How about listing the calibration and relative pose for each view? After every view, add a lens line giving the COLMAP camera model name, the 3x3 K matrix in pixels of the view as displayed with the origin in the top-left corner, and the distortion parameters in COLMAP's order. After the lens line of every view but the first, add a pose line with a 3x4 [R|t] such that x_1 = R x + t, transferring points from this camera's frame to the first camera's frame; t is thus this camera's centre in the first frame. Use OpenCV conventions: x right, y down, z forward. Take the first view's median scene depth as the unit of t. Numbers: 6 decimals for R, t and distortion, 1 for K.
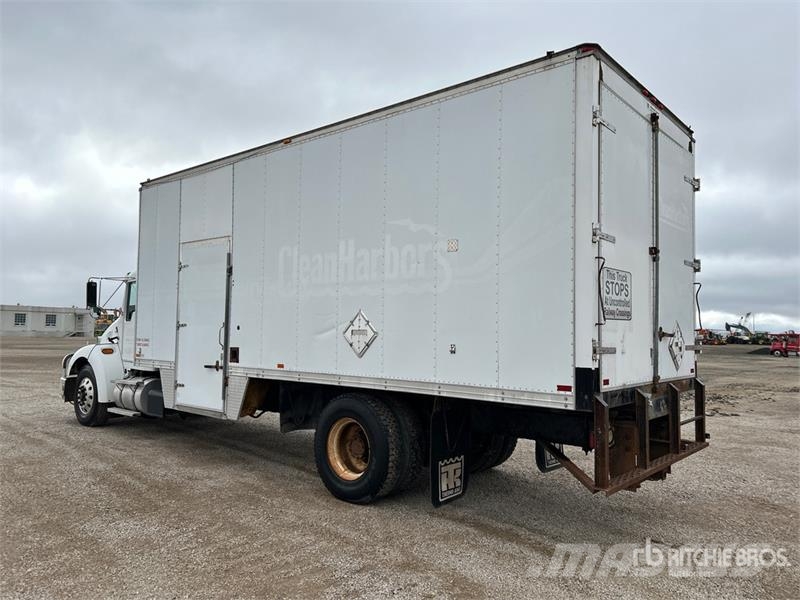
lens RADIAL K [[600.6, 0, 396.1], [0, 600.6, 295.0], [0, 0, 1]] dist [0.069923, -0.102206]
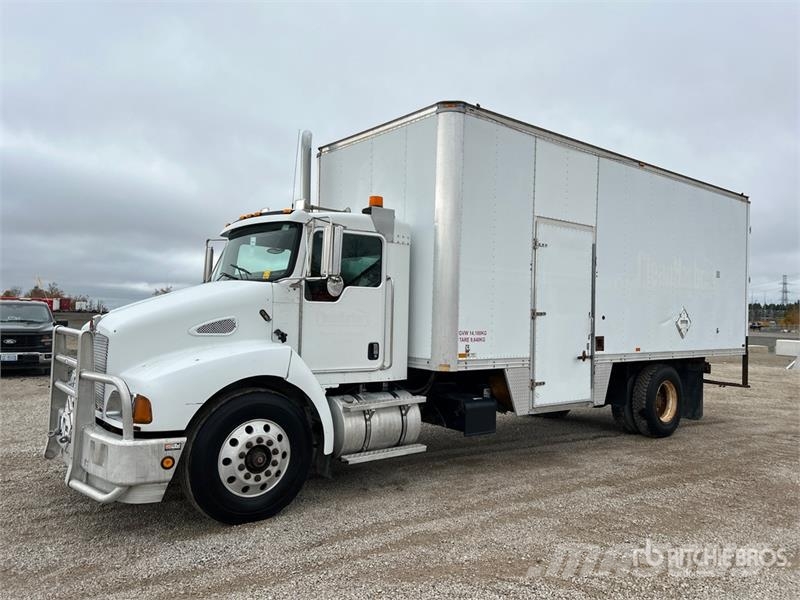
lens RADIAL K [[604.3, 0, 400.0], [0, 604.3, 300.0], [0, 0, 1]] dist [0.081985, -0.137712]
pose [[0.169003, 0.015572, 0.985493, -1.690467], [-0.074648, 0.997206, -0.002955, 0.065296], [-0.982785, -0.073066, 0.169693, 1.441966]]
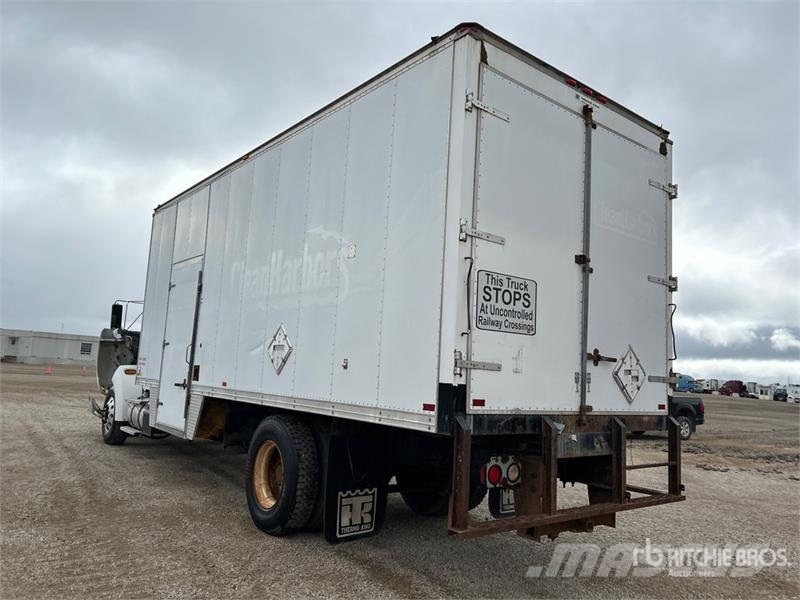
lens RADIAL K [[596.8, 0, 405.4], [0, 596.8, 293.1], [0, 0, 1]] dist [0.125225, -0.266265]
pose [[0.982697, 0.013145, -0.184752, 0.307362], [-0.027949, 0.996581, -0.077753, 0.044709], [0.183098, 0.081571, 0.979705, 0.104729]]
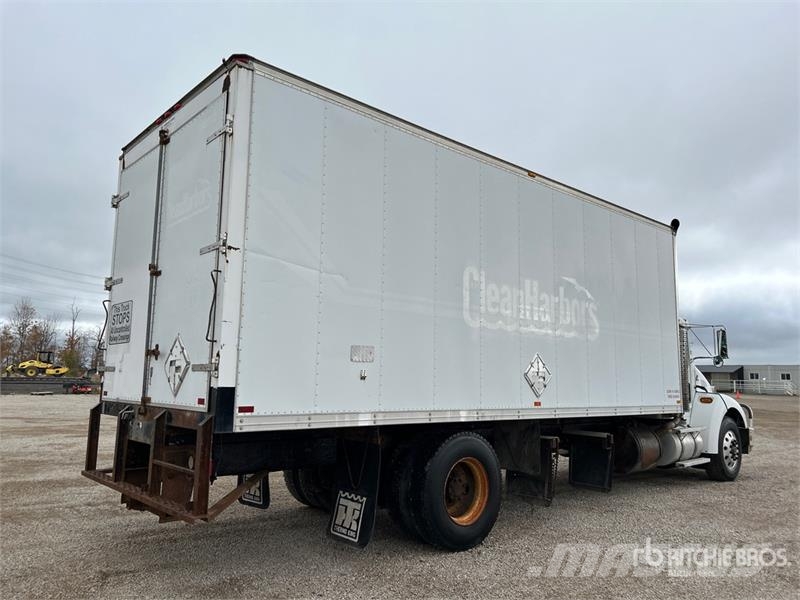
lens RADIAL K [[604.3, 0, 400.0], [0, 604.3, 300.0], [0, 0, 1]] dist [0.081985, -0.137712]
pose [[-0.138631, -0.158768, -0.977535, 1.205294], [0.028449, 0.986020, -0.164180, 0.137961], [0.989935, -0.050570, -0.132176, 1.388071]]
